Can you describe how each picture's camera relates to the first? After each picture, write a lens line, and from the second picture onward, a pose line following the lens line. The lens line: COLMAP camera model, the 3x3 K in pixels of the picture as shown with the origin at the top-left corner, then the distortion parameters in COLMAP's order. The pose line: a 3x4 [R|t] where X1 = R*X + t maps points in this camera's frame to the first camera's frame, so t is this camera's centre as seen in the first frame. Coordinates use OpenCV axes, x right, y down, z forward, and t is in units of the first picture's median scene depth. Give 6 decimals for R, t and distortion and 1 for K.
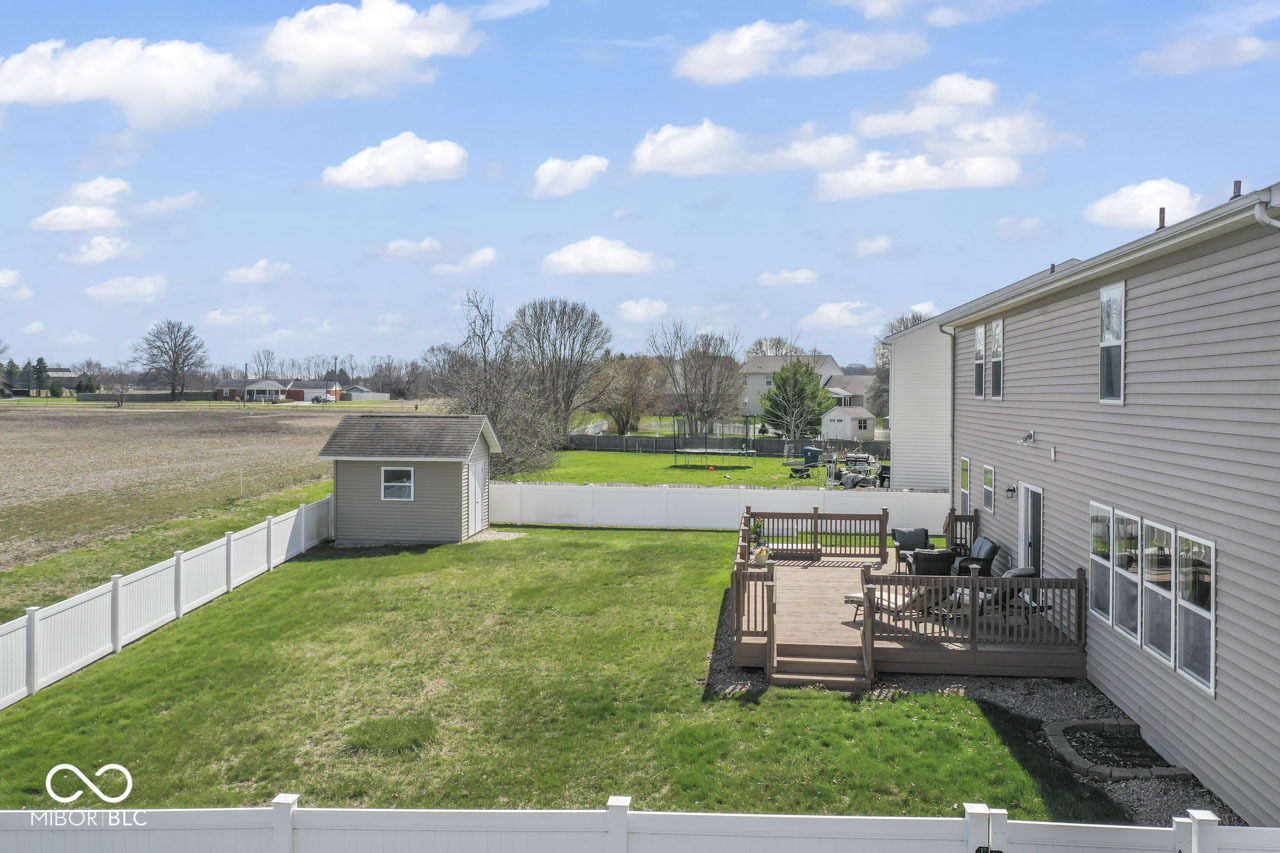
lens RADIAL K [[1031.1, 0, 637.6], [0, 1031.1, 414.8], [0, 0, 1]] dist [0.004234, 0.000723]
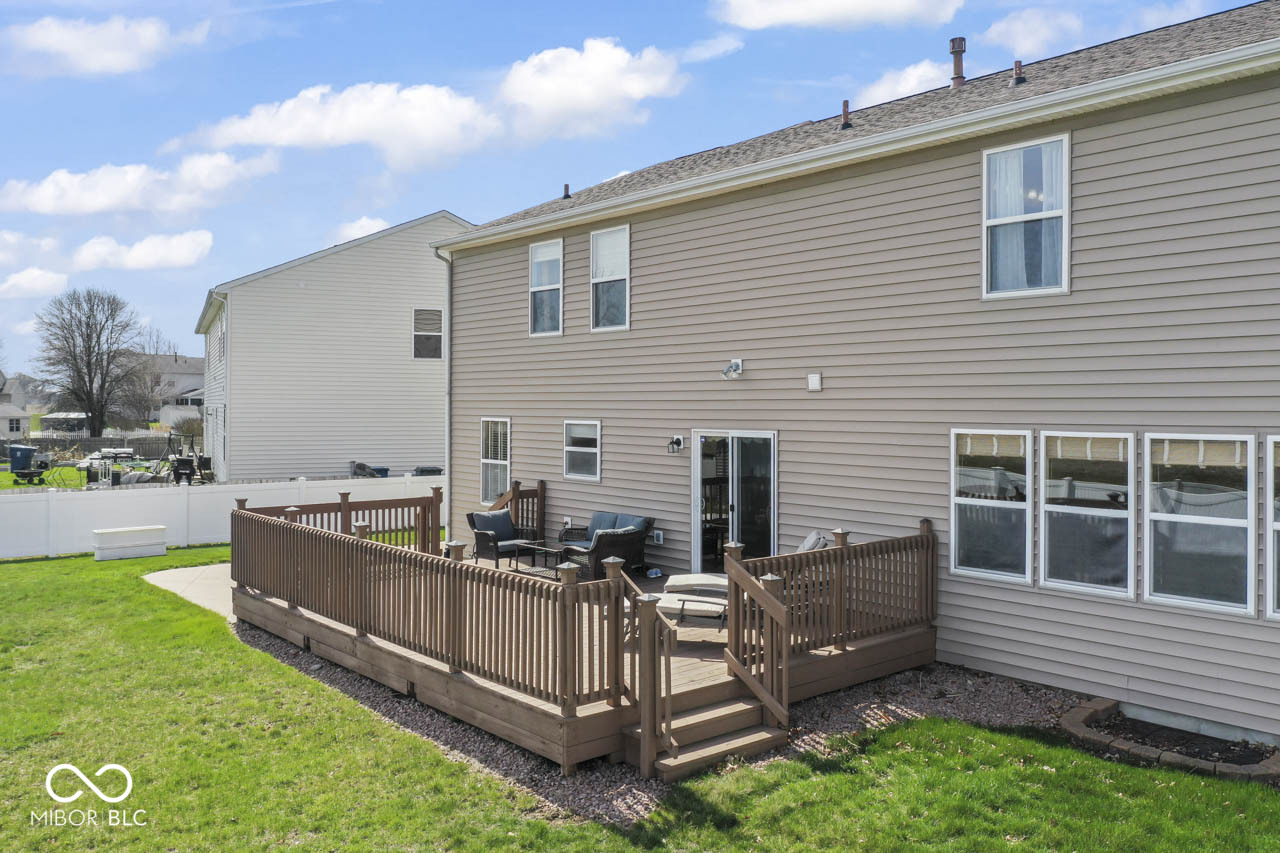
lens RADIAL K [[1031.1, 0, 637.6], [0, 1031.1, 414.8], [0, 0, 1]] dist [0.004234, 0.000723]
pose [[0.674545, -0.014638, 0.738089, -0.231942], [0.020829, 0.999783, 0.000792, 0.053955], [-0.737940, 0.014839, 0.674703, 0.522180]]
